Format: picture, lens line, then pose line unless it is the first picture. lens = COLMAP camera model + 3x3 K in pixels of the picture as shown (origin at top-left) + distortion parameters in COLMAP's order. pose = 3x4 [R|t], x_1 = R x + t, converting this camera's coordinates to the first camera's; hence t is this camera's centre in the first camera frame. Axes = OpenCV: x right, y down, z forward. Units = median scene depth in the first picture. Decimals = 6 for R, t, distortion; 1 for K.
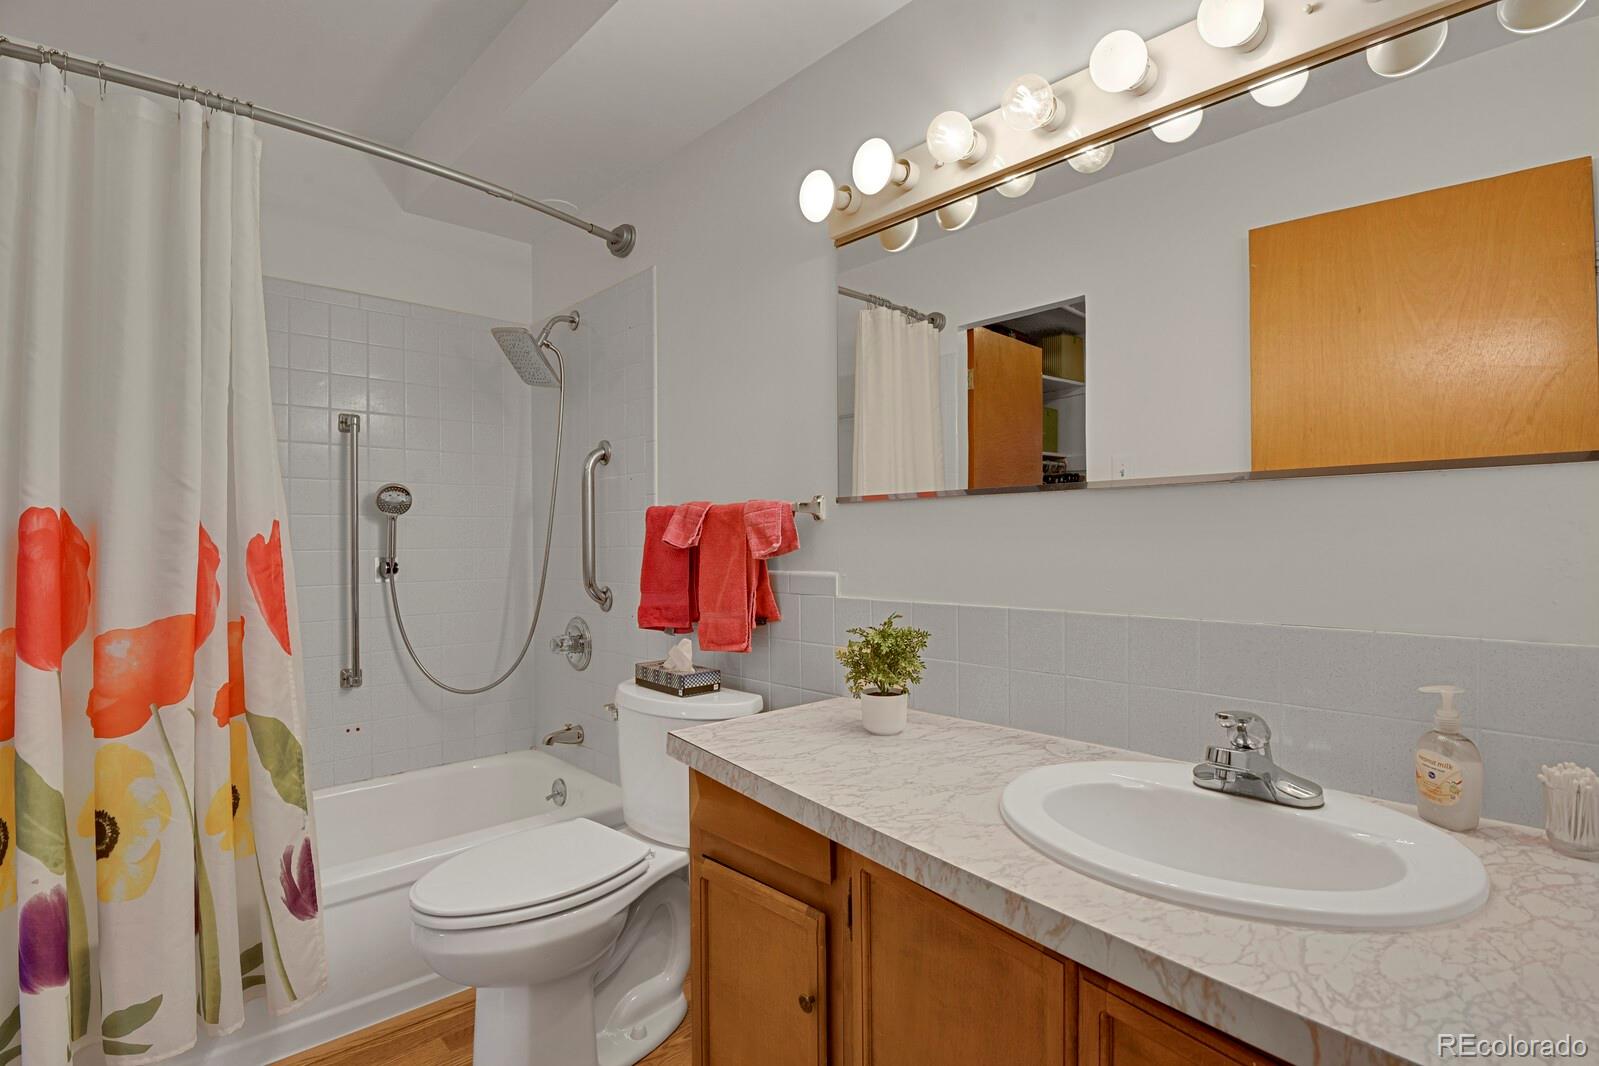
lens RADIAL K [[781.9, 0, 799.9], [0, 781.9, 539.4], [0, 0, 1]] dist [-0.025617, 0.000371]
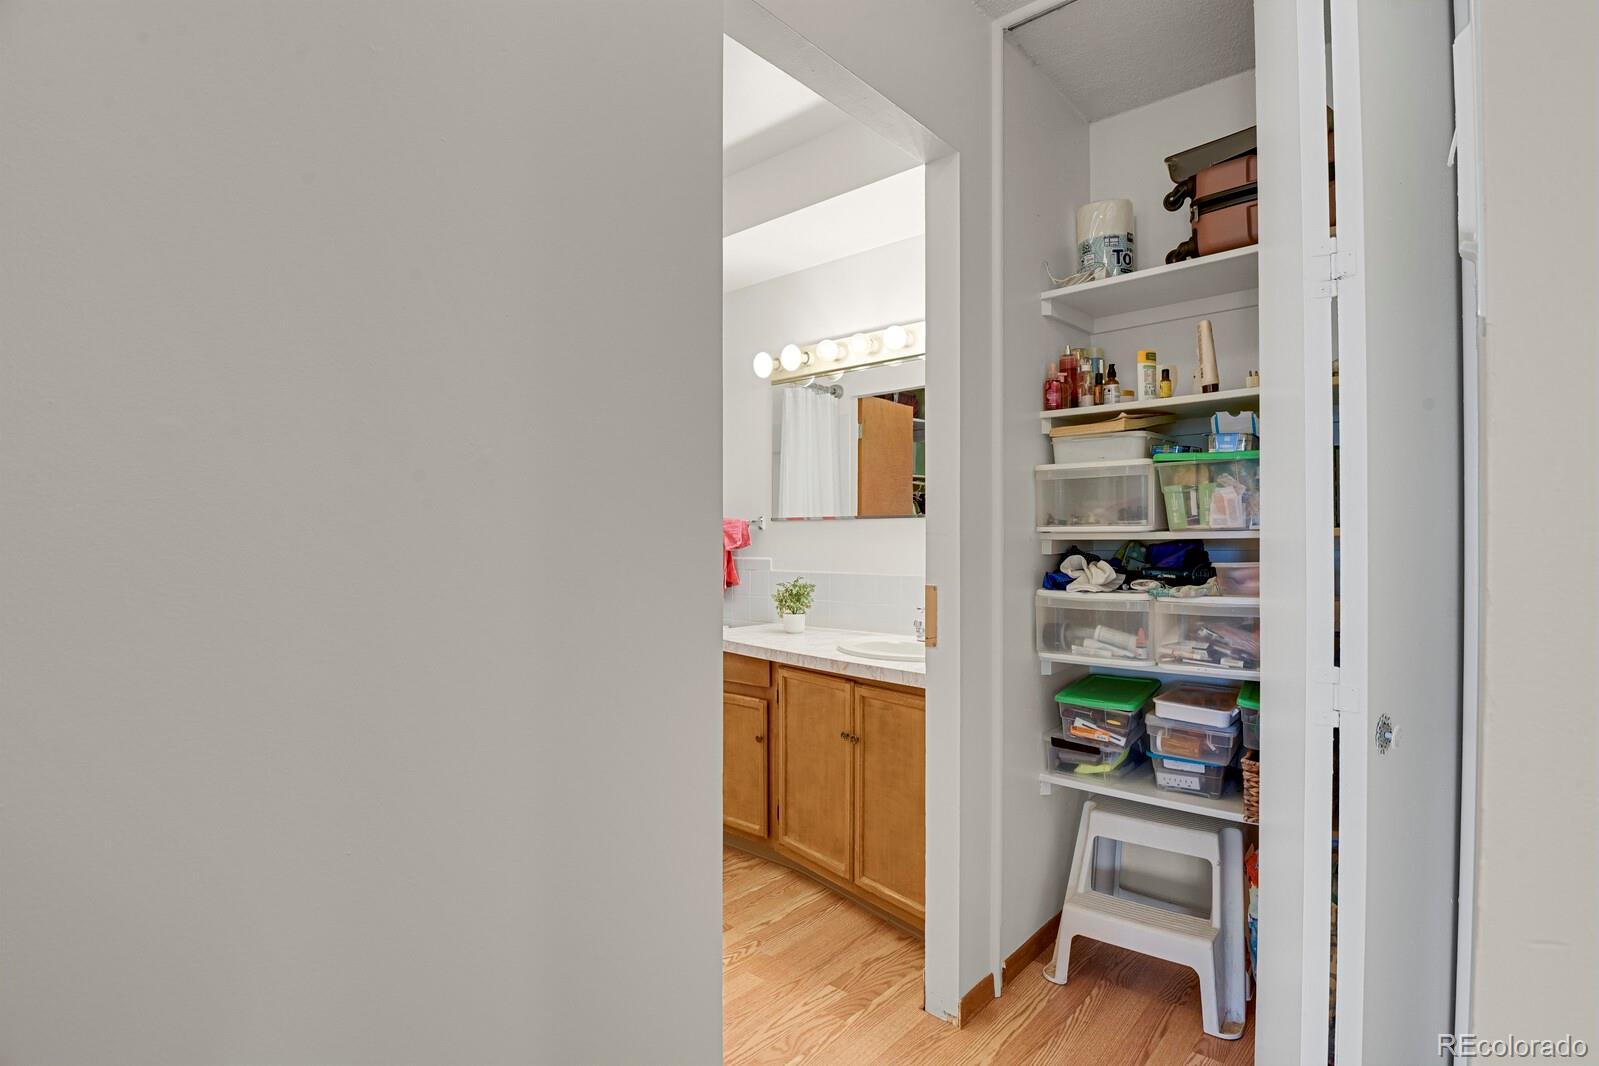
lens RADIAL K [[781.9, 0, 799.9], [0, 781.9, 539.4], [0, 0, 1]] dist [-0.025617, 0.000371]
pose [[0.995376, 0.007649, 0.095748, -0.066377], [-0.007736, 0.999970, 0.000531, -0.003332], [-0.095741, -0.001270, 0.995405, -0.913125]]
